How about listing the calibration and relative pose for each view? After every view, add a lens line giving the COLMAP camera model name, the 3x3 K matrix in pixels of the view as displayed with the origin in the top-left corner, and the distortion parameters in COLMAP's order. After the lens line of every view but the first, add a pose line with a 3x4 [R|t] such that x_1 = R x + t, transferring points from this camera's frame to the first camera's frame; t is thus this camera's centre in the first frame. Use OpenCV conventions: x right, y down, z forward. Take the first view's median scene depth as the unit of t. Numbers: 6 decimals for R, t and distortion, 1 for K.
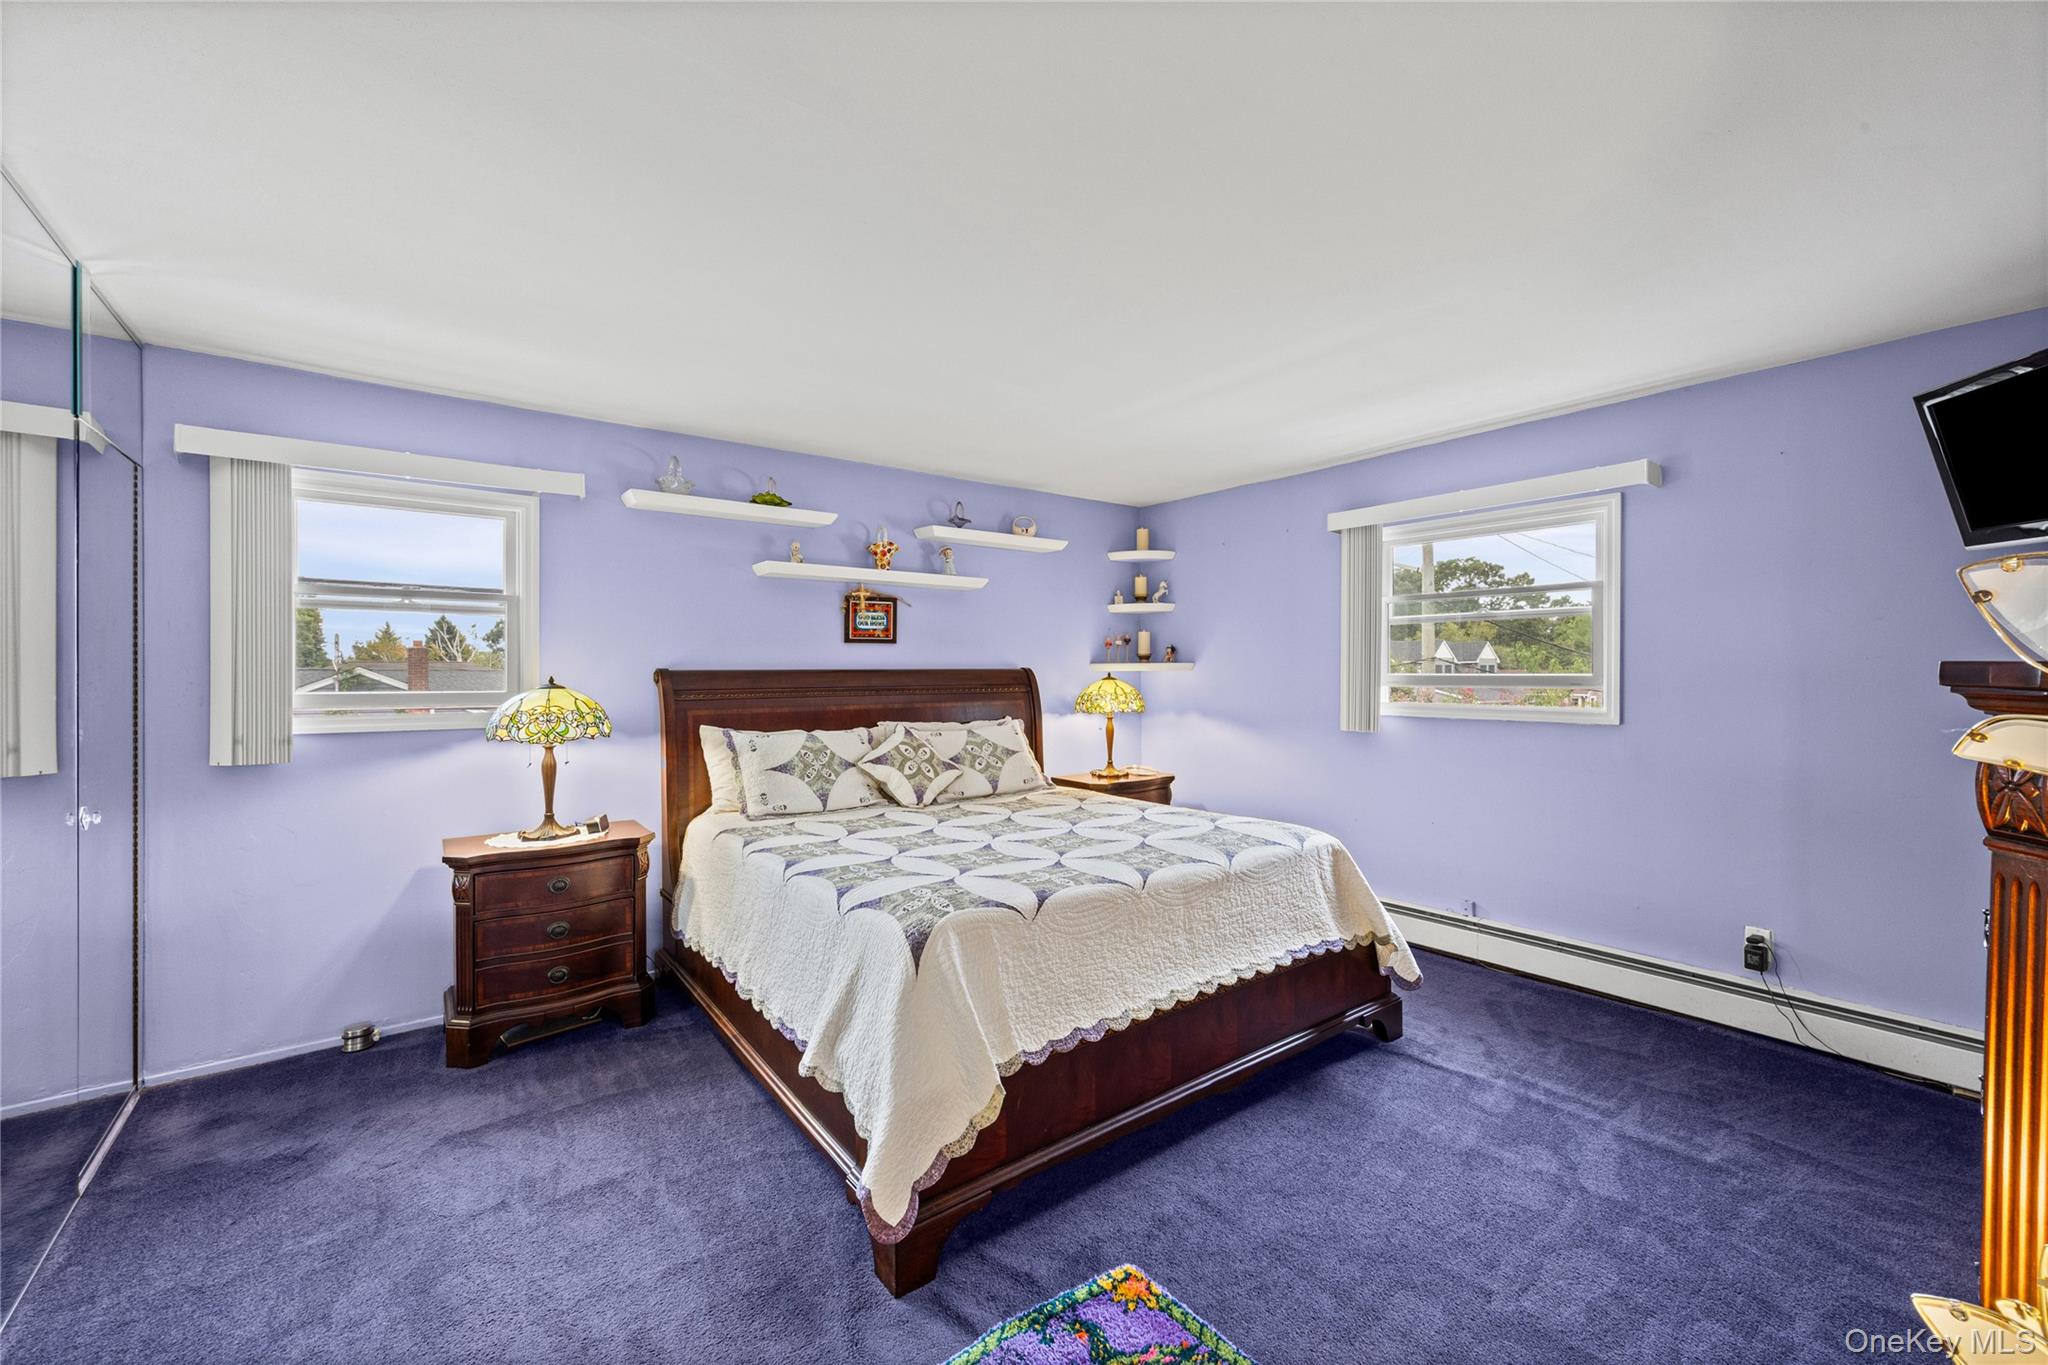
lens RADIAL K [[835.0, 0, 1021.3], [0, 835.0, 676.1], [0, 0, 1]] dist [0.003133, 0.000101]
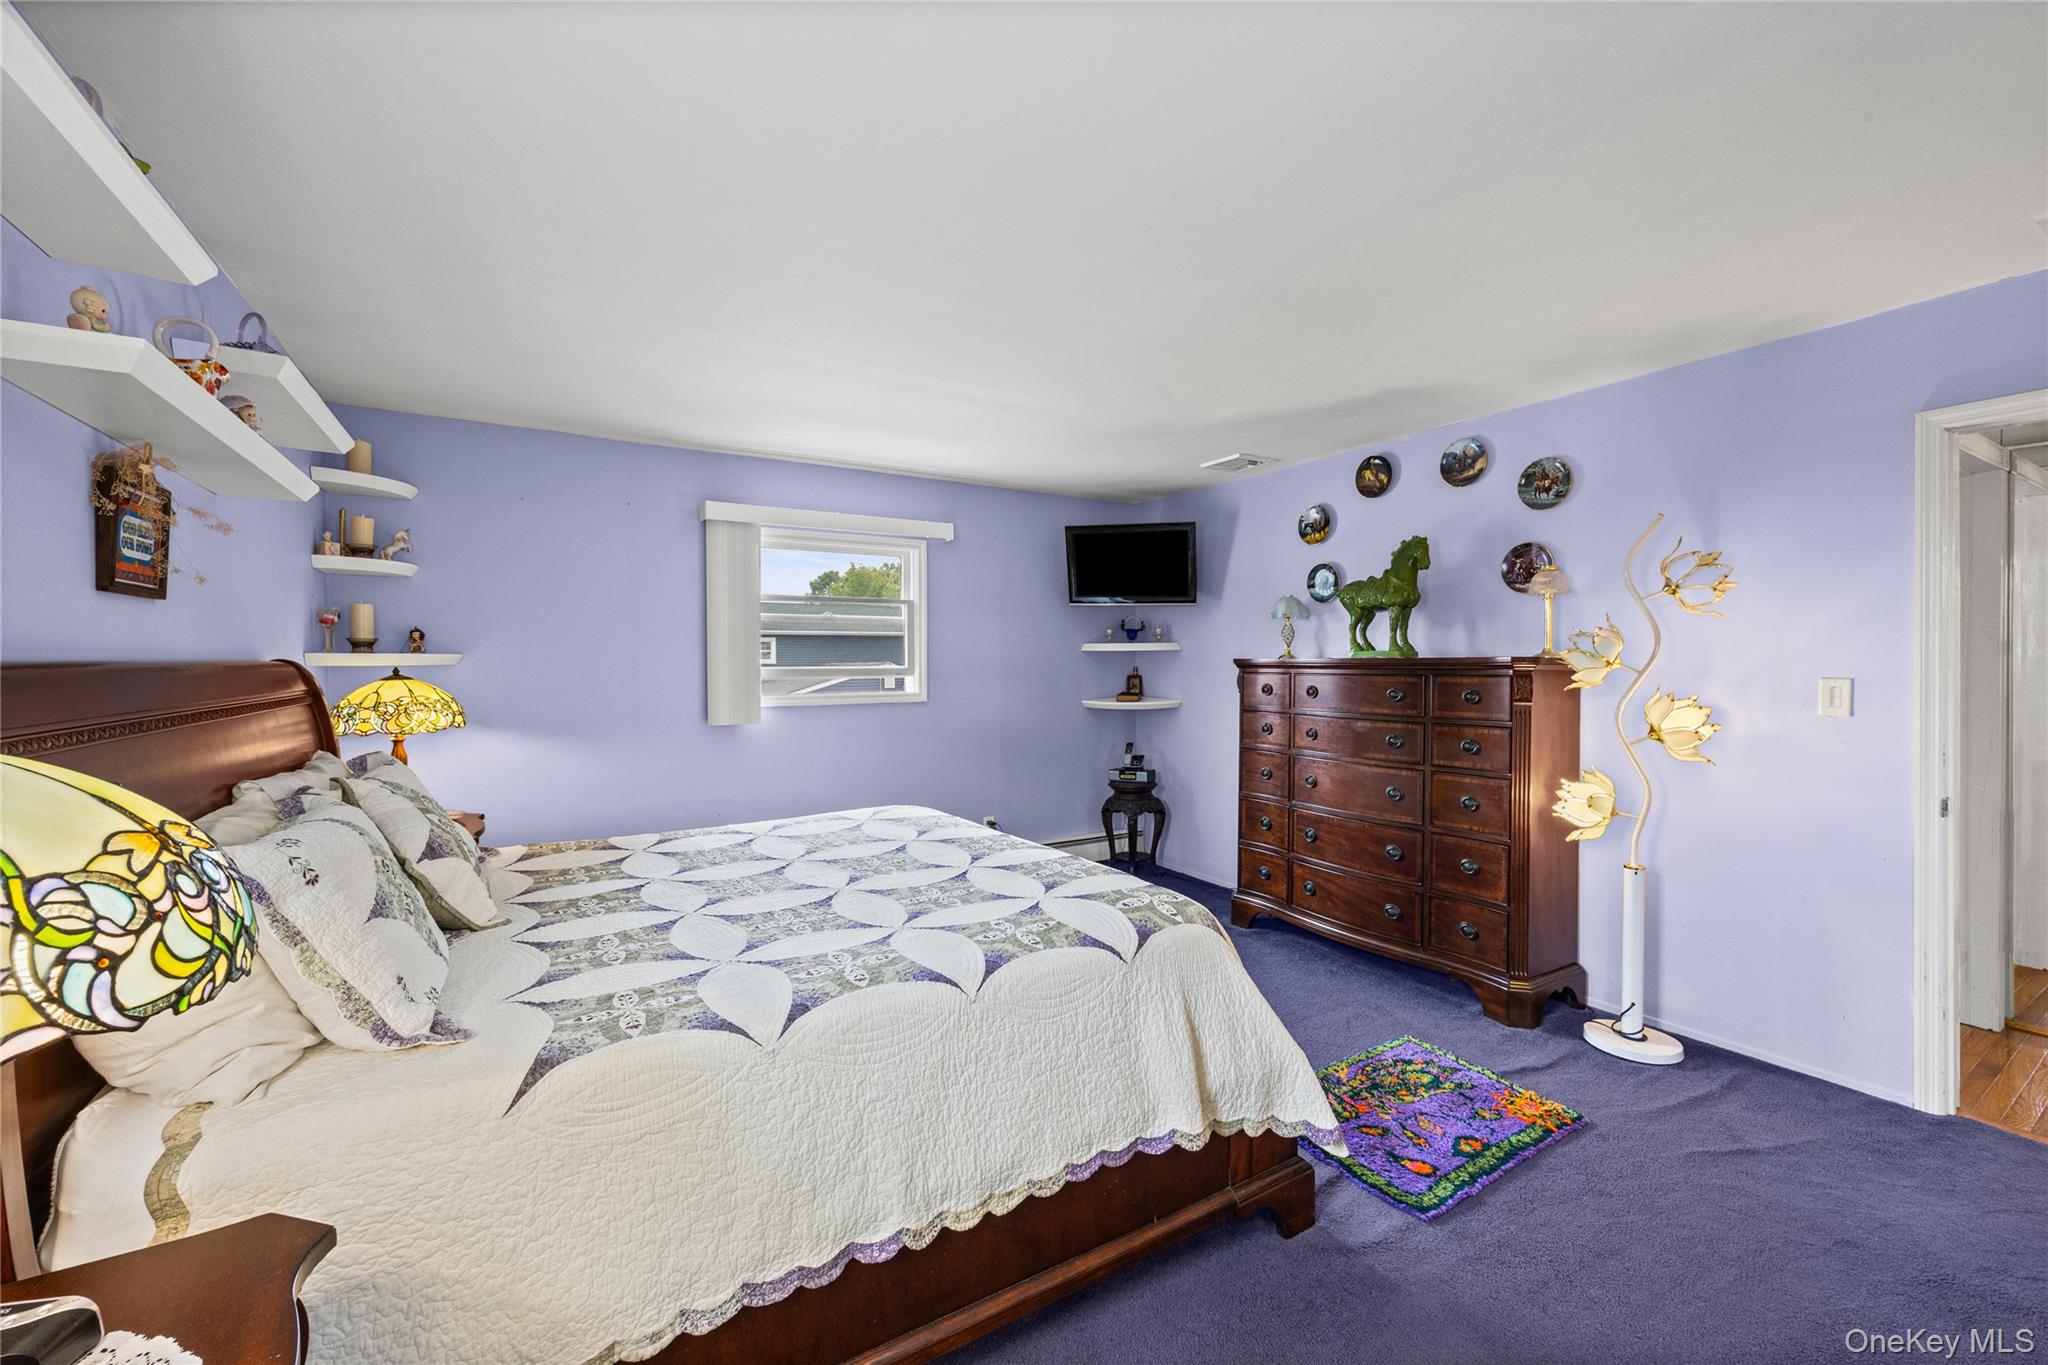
lens RADIAL K [[835.0, 0, 1021.3], [0, 835.0, 676.1], [0, 0, 1]] dist [0.003133, 0.000101]
pose [[0.117368, -0.010839, 0.993029, -0.462540], [0.005288, 0.999933, 0.010290, -0.001689], [-0.993074, 0.004044, 0.117417, 0.460804]]
